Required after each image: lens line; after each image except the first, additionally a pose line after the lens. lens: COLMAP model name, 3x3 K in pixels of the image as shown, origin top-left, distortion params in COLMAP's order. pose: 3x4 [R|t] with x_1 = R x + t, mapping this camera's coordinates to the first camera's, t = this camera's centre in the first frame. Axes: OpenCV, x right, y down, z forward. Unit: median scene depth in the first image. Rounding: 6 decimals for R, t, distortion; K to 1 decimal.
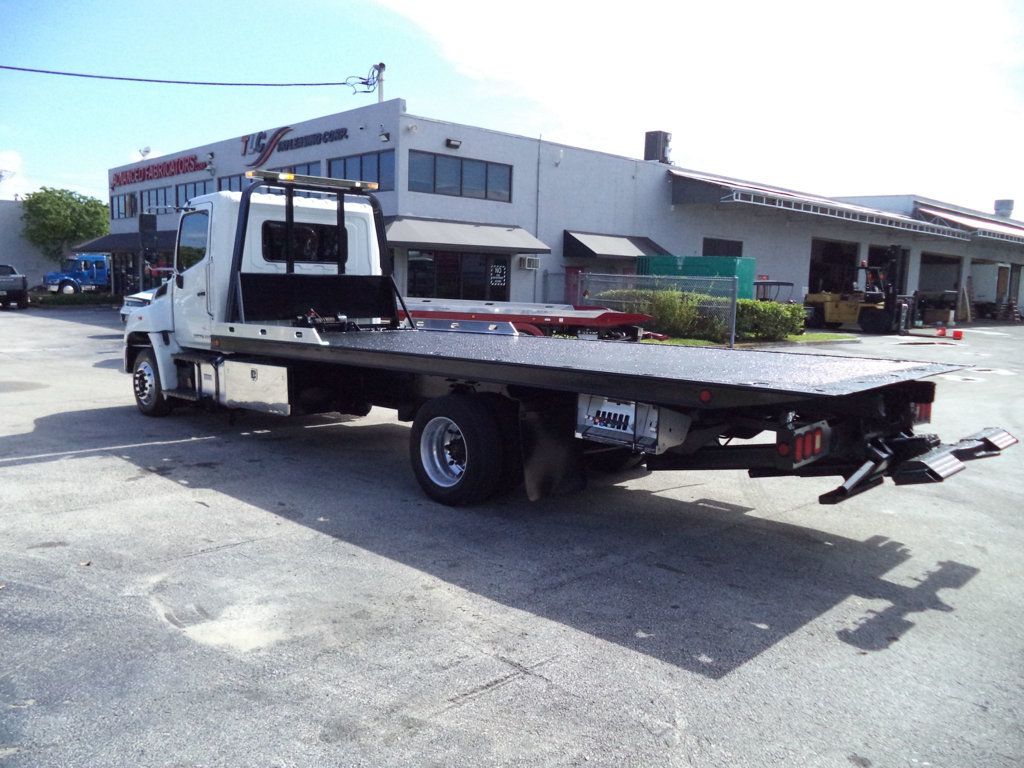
lens RADIAL K [[814.8, 0, 509.4], [0, 814.8, 389.5], [0, 0, 1]] dist [-0.031967, -0.006600]
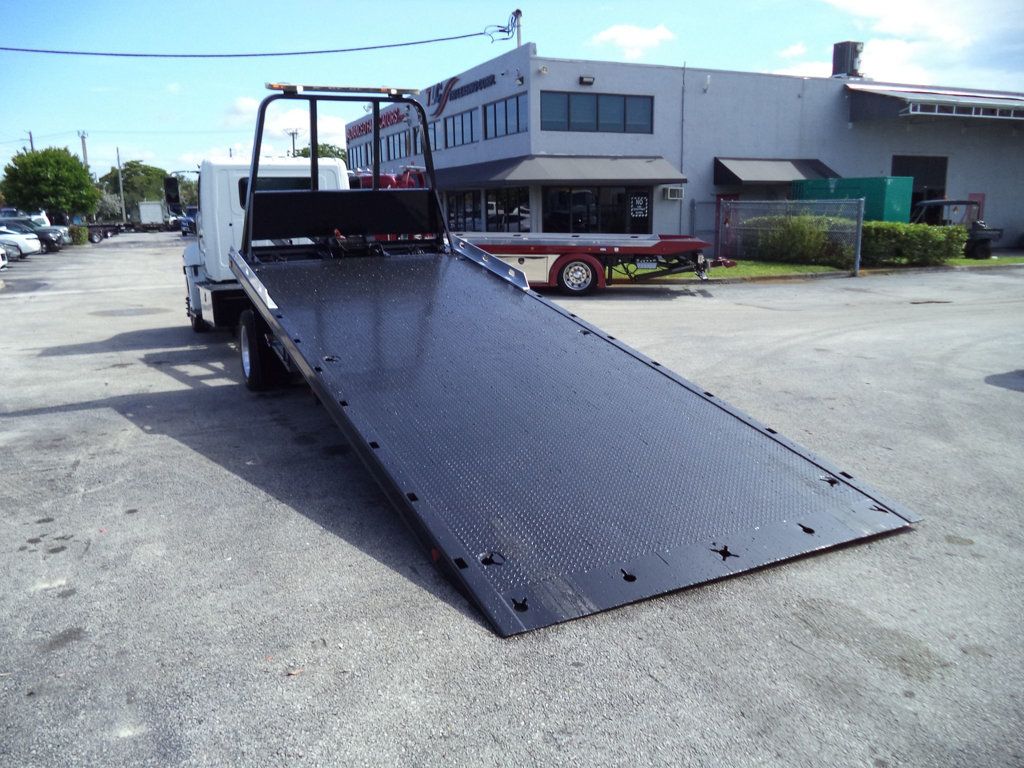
lens RADIAL K [[817.7, 0, 519.0], [0, 817.7, 384.2], [0, 0, 1]] dist [-0.028548, 0.004230]
pose [[0.946190, 0.025038, -0.322641, 0.201390], [-0.001536, 0.997339, 0.072892, 0.008518], [0.323608, -0.068474, 0.943710, -0.036972]]
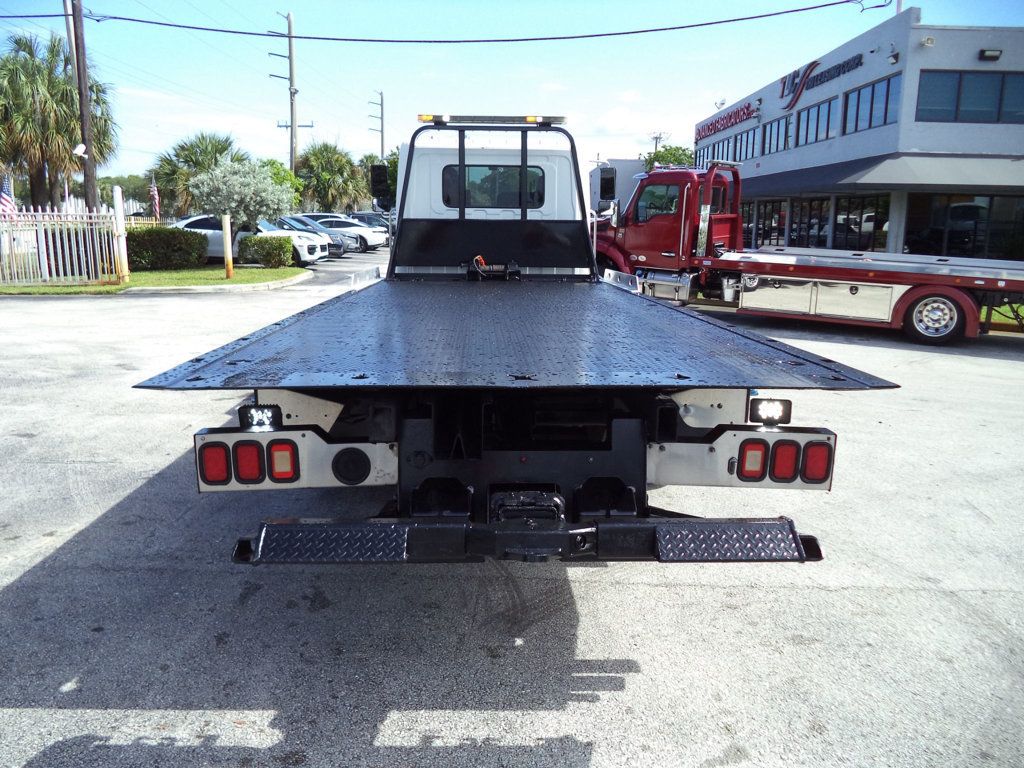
lens RADIAL K [[827.7, 0, 524.9], [0, 827.7, 385.8], [0, 0, 1]] dist [-0.026854, 0.005296]
pose [[0.732529, 0.120000, -0.670076, 0.175729], [-0.087941, 0.992774, 0.081652, -0.011766], [0.675032, -0.000885, 0.737788, 0.120555]]
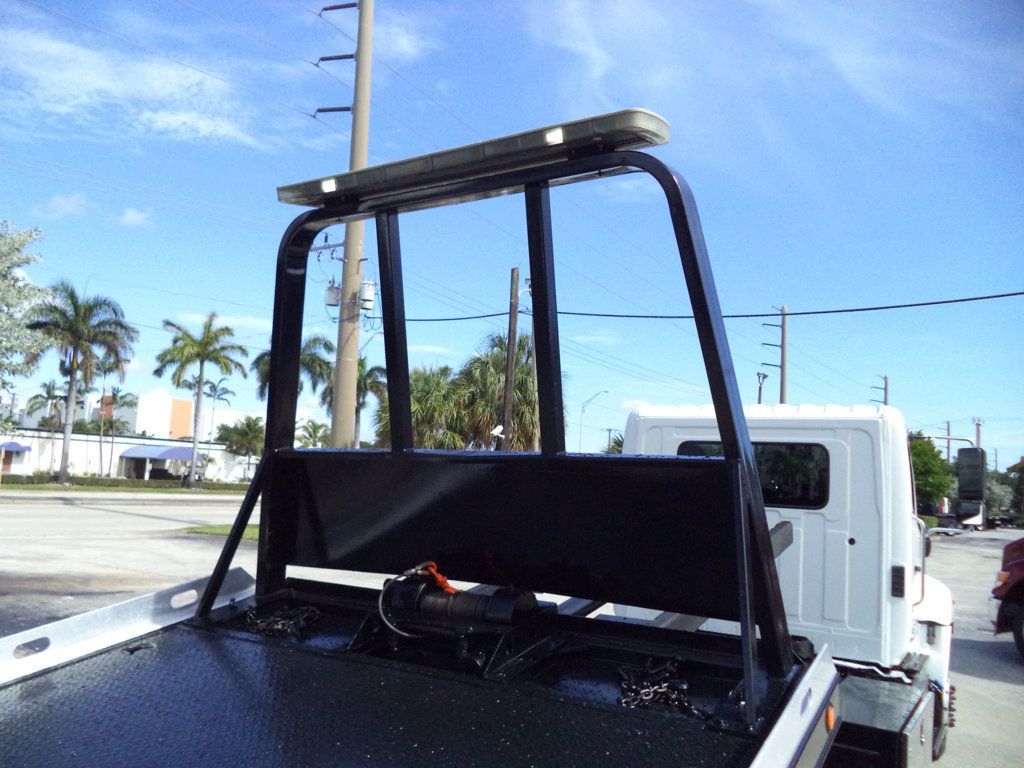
lens RADIAL K [[833.1, 0, 535.5], [0, 833.1, 385.9], [0, 0, 1]] dist [-0.019511, -0.004239]
pose [[0.245318, -0.125967, -0.961224, 0.131584], [-0.181180, 0.968095, -0.173108, -0.040427], [0.952362, 0.216621, 0.214669, 0.266384]]
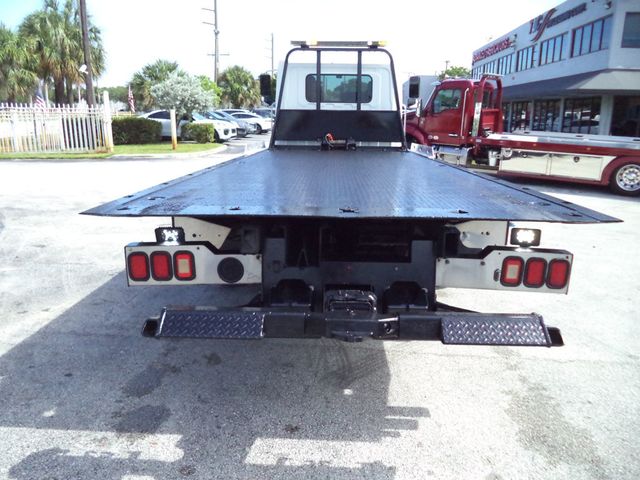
lens RADIAL K [[517.3, 0, 328.0], [0, 517.3, 241.1], [0, 0, 1]] dist [-0.026854, 0.005296]
pose [[0.688053, 0.159904, -0.707824, 0.168655], [-0.096637, 0.986922, 0.129017, -0.010591], [0.719197, -0.020369, 0.694507, 0.131112]]
